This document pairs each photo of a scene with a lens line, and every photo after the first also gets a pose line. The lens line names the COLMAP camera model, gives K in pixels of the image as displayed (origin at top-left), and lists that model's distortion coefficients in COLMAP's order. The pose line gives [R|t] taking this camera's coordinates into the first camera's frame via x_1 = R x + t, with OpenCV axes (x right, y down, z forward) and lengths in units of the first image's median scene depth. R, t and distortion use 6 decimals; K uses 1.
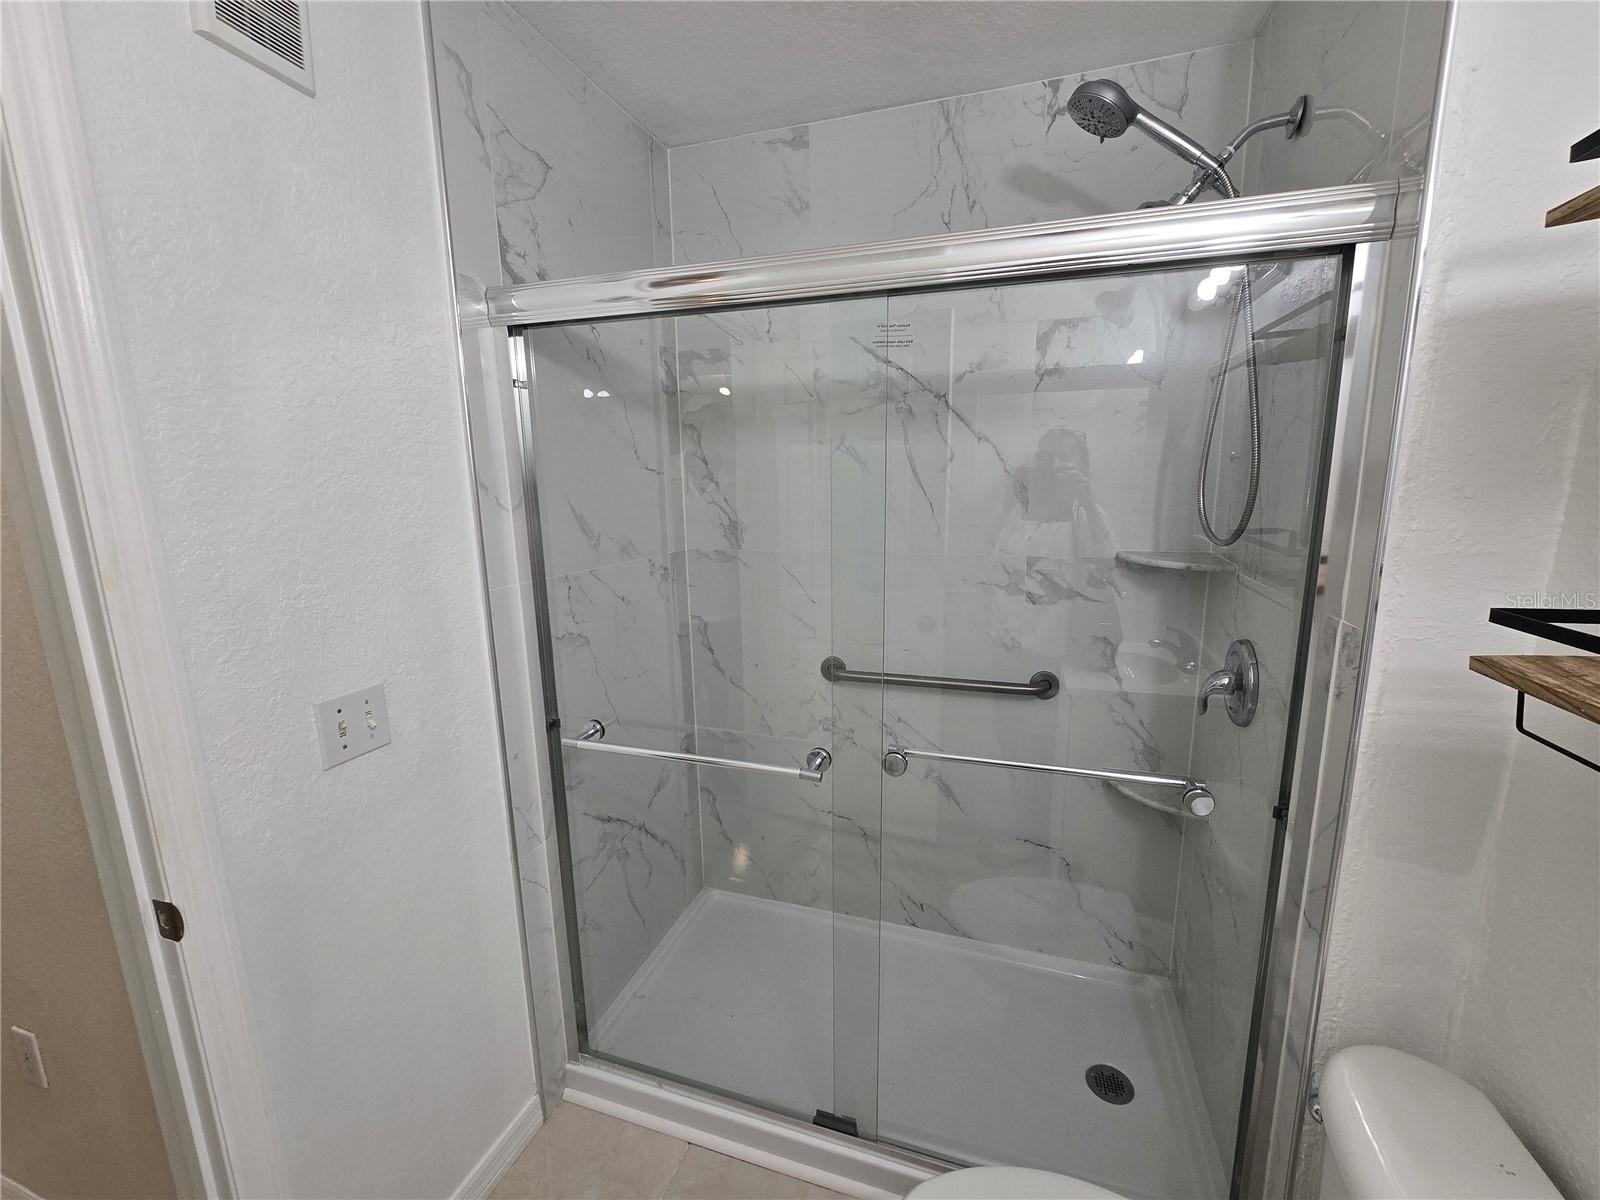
lens RADIAL K [[658.5, 0, 809.2], [0, 658.5, 600.0], [0, 0, 1]] dist [-0.001328, -0.000175]
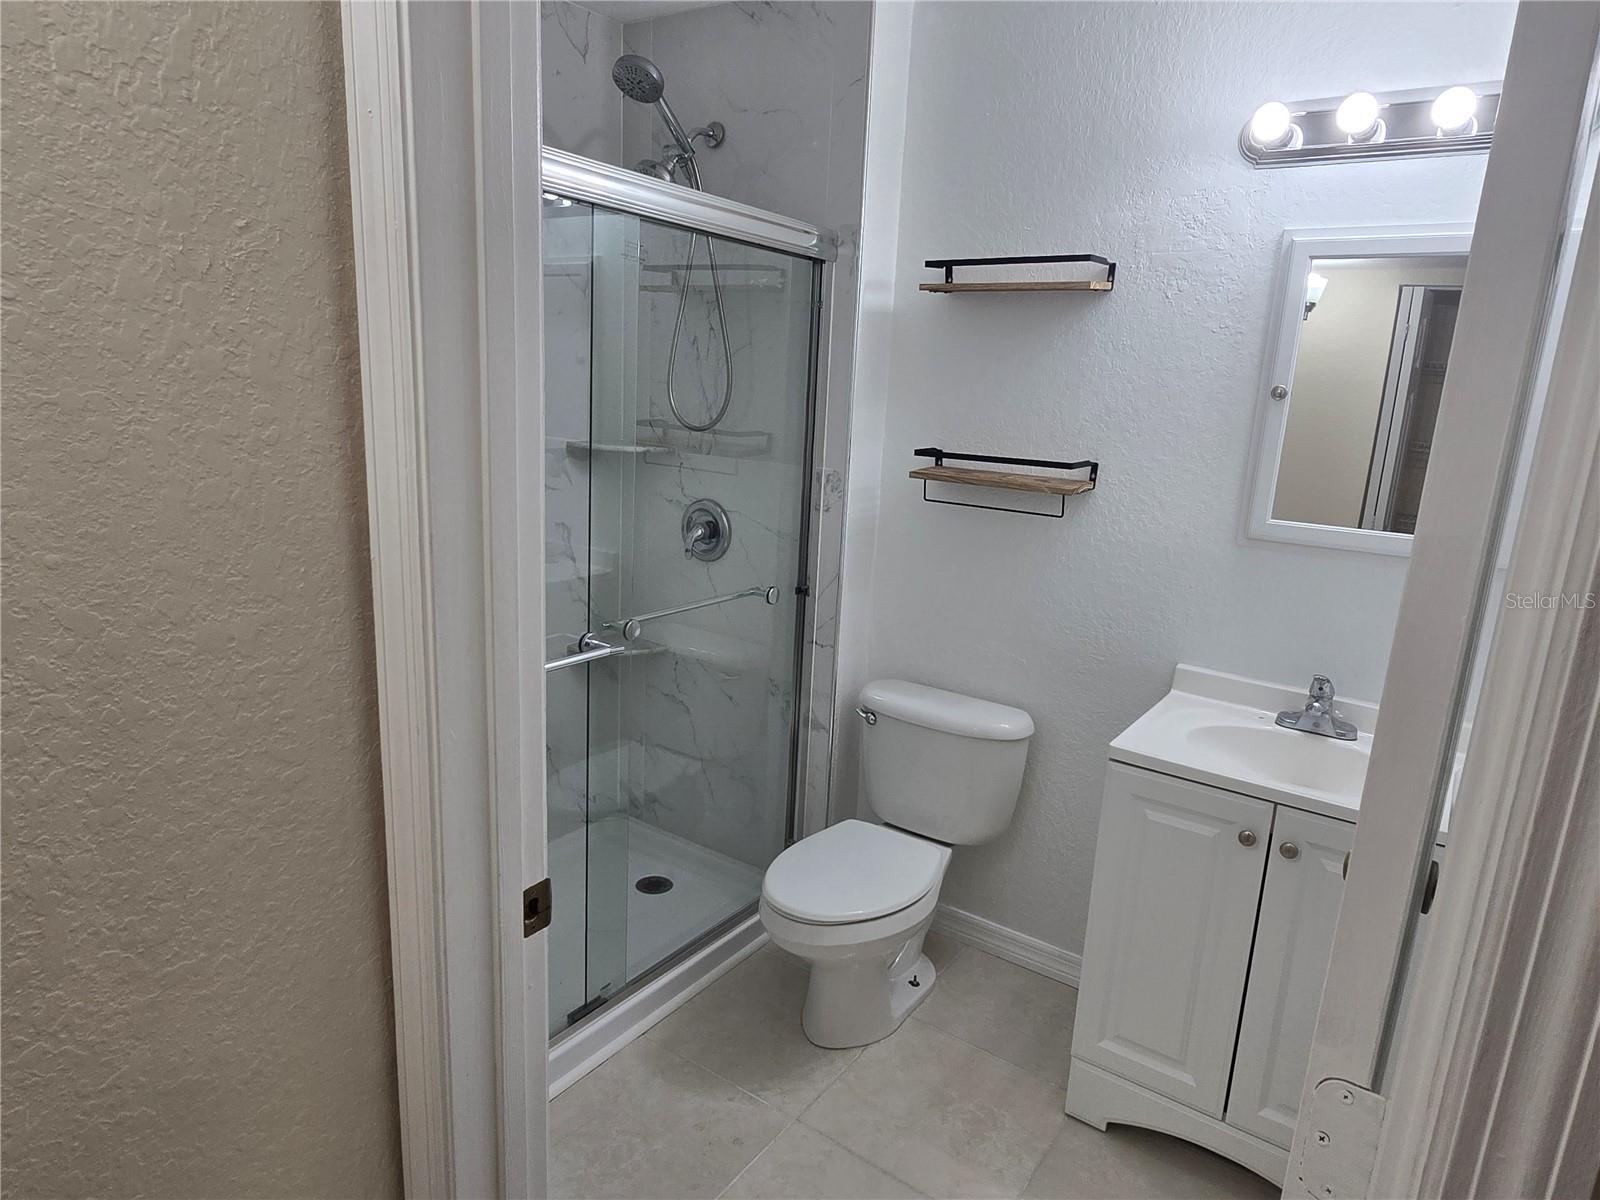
lens RADIAL K [[960.5, 0, 817.1], [0, 960.5, 606.9], [0, 0, 1]] dist [-0.000280, -0.002196]
pose [[0.276746, -0.192619, 0.941440, -1.313059], [0.120203, 0.978948, 0.164958, -0.024774], [-0.953395, 0.067513, 0.294074, 0.198079]]
